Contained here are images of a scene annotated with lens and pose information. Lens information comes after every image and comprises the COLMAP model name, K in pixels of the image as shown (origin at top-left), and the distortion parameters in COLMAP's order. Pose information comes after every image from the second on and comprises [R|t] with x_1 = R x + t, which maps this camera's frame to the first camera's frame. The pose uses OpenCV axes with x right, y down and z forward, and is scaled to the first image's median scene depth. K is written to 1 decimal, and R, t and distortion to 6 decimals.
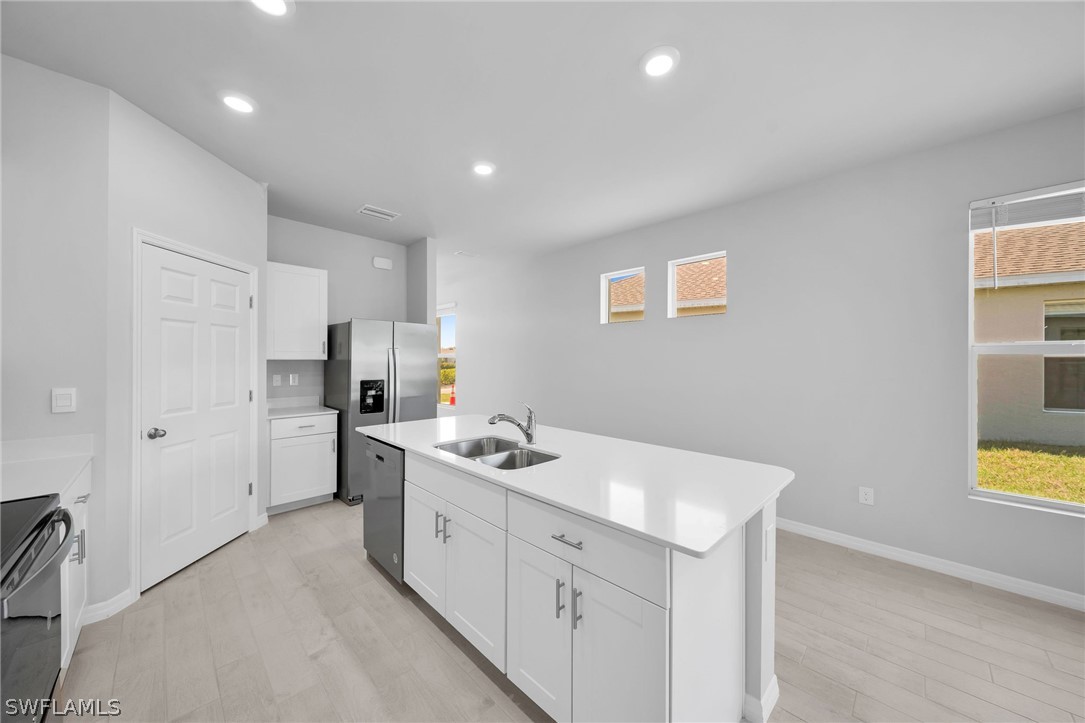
lens RADIAL K [[379.0, 0, 543.6], [0, 379.0, 360.5], [0, 0, 1]] dist [0.000718, -0.000077]
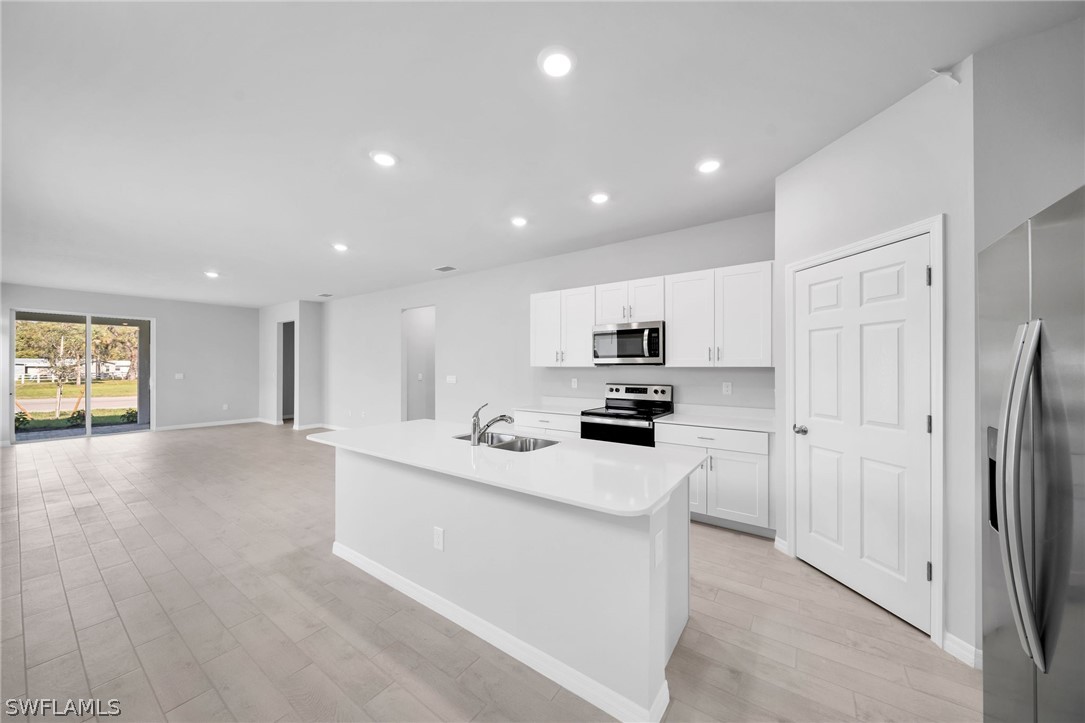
lens RADIAL K [[379.0, 0, 541.4], [0, 379.0, 367.1], [0, 0, 1]] dist [0.000718, -0.000077]
pose [[-0.984512, -0.006449, -0.175199, -0.017406], [-0.006198, 0.999979, -0.001977, 0.002956], [0.175208, -0.000860, -0.984531, 1.245349]]
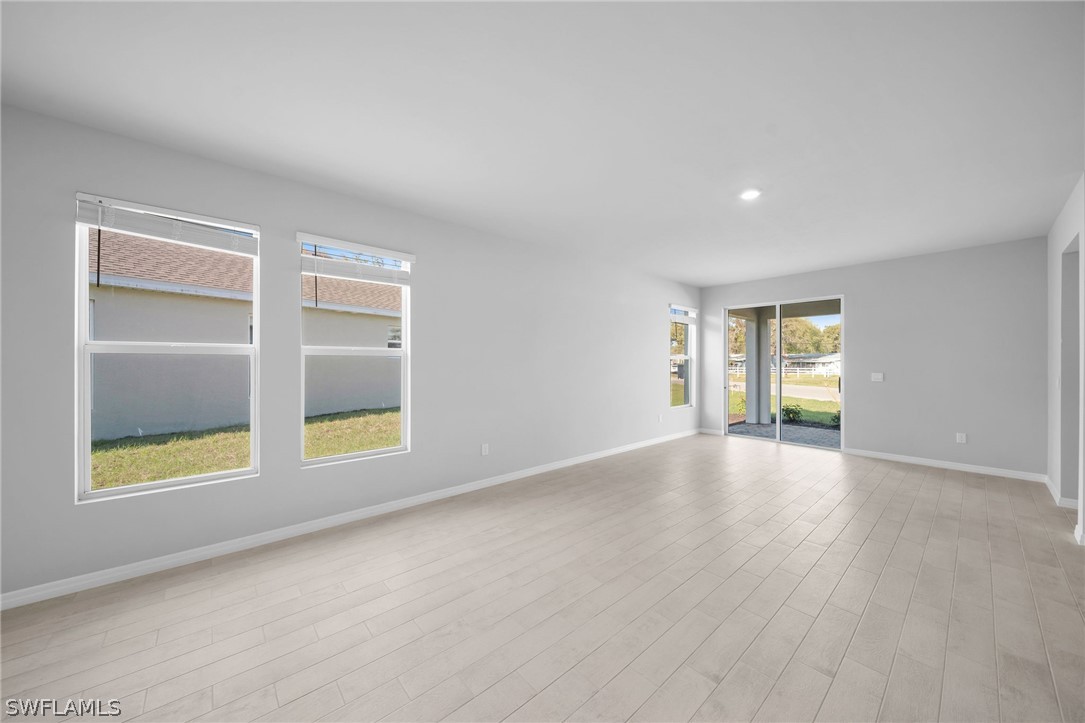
lens RADIAL K [[379.0, 0, 545.0], [0, 379.0, 357.1], [0, 0, 1]] dist [0.000718, -0.000077]
pose [[0.057967, 0.008148, 0.998285, 0.173742], [-0.000082, 0.999967, -0.008157, 0.002641], [-0.998319, 0.000391, 0.057966, -0.157156]]
